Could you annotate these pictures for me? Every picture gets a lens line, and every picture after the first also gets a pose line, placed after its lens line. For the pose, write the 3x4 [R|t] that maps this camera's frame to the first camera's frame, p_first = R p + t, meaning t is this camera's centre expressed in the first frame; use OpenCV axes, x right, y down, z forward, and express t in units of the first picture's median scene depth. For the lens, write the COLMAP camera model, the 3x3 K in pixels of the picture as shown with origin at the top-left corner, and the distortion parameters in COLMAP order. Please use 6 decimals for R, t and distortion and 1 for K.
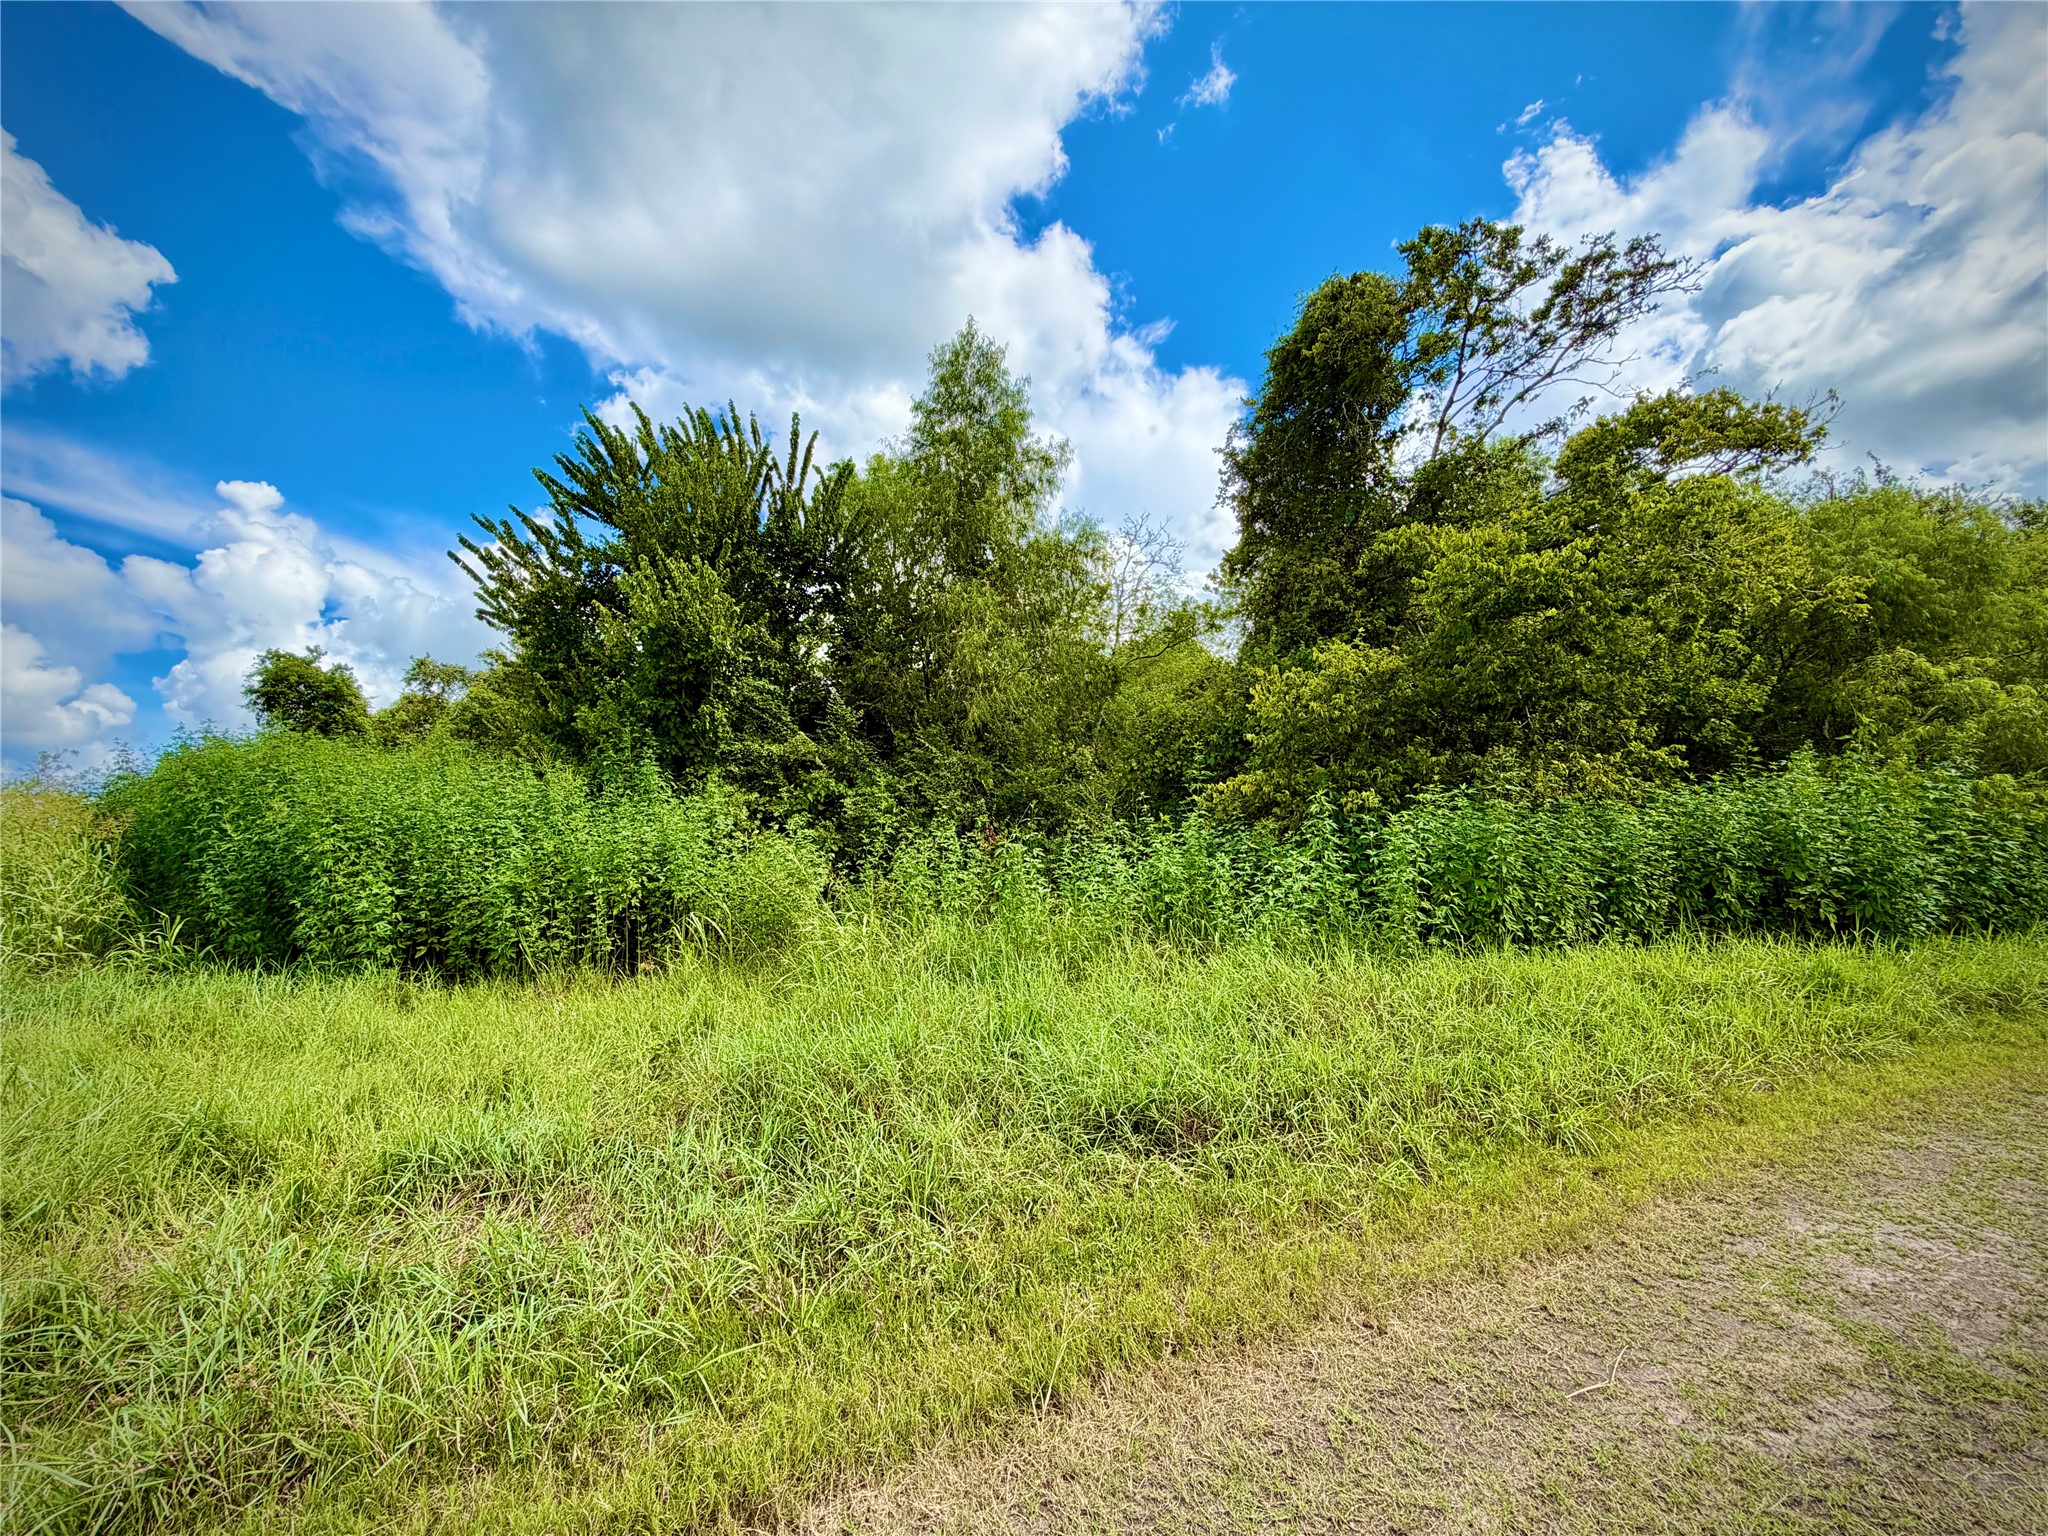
lens RADIAL K [[811.3, 0, 1019.5], [0, 811.3, 772.3], [0, 0, 1]] dist [-0.004367, 0.001204]
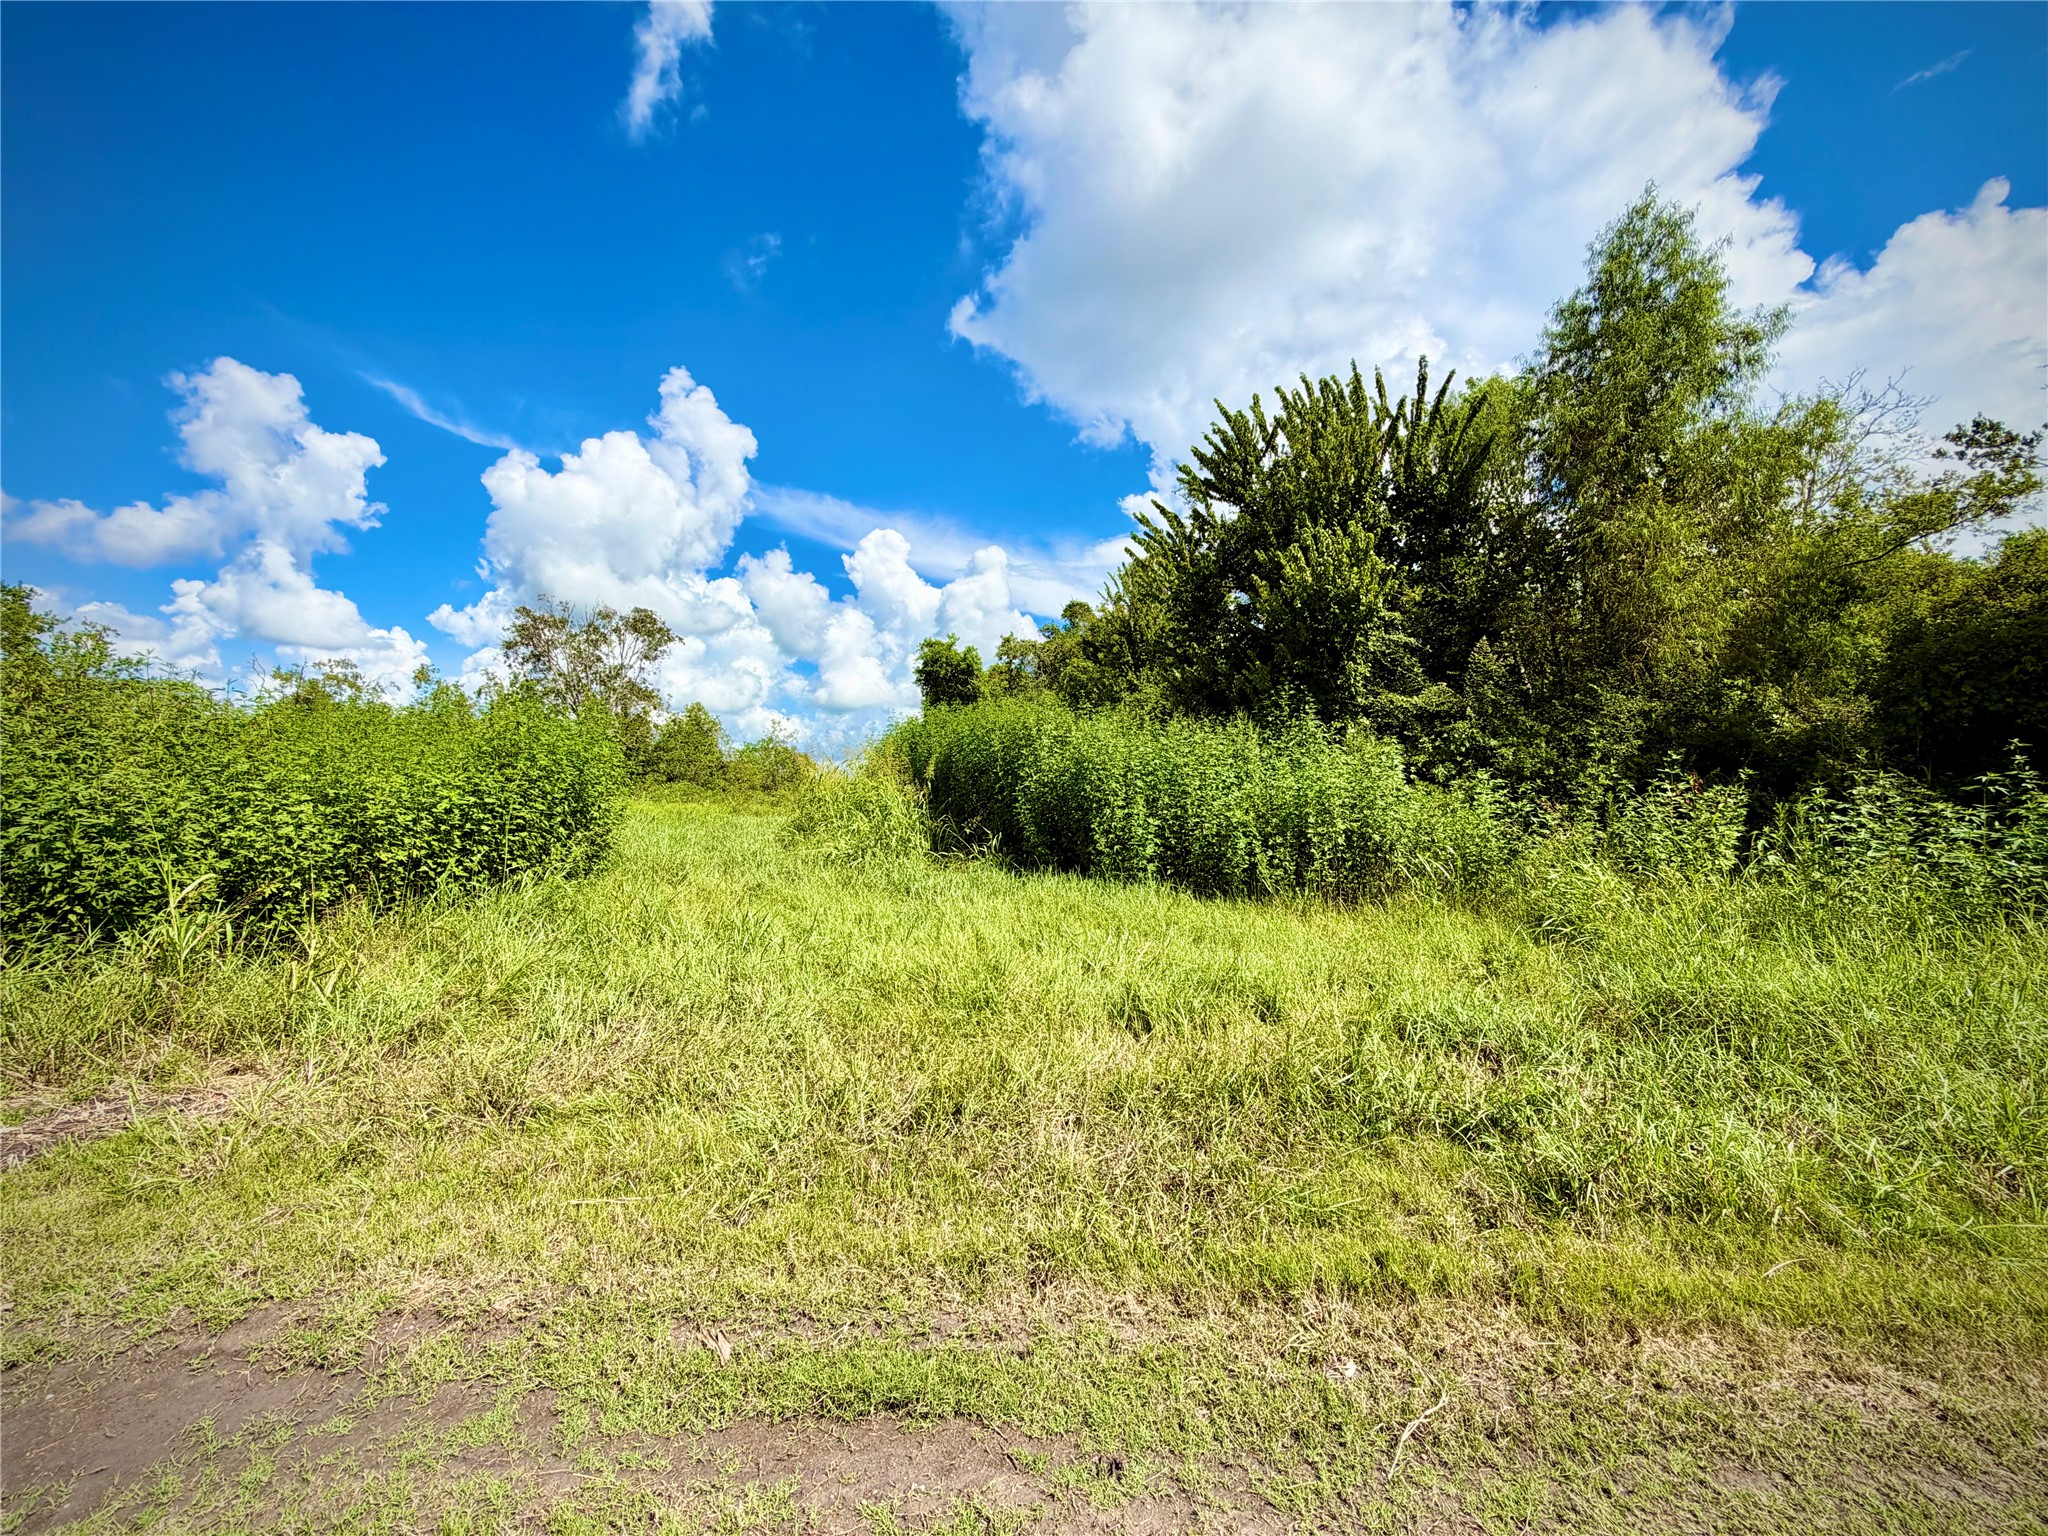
lens RADIAL K [[811.3, 0, 1019.5], [0, 811.3, 772.3], [0, 0, 1]] dist [-0.004367, 0.001204]
pose [[0.844761, 0.012176, -0.535006, -0.157694], [0.019617, 0.998365, 0.053695, -0.002727], [0.534785, -0.055855, 0.843140, -0.115886]]
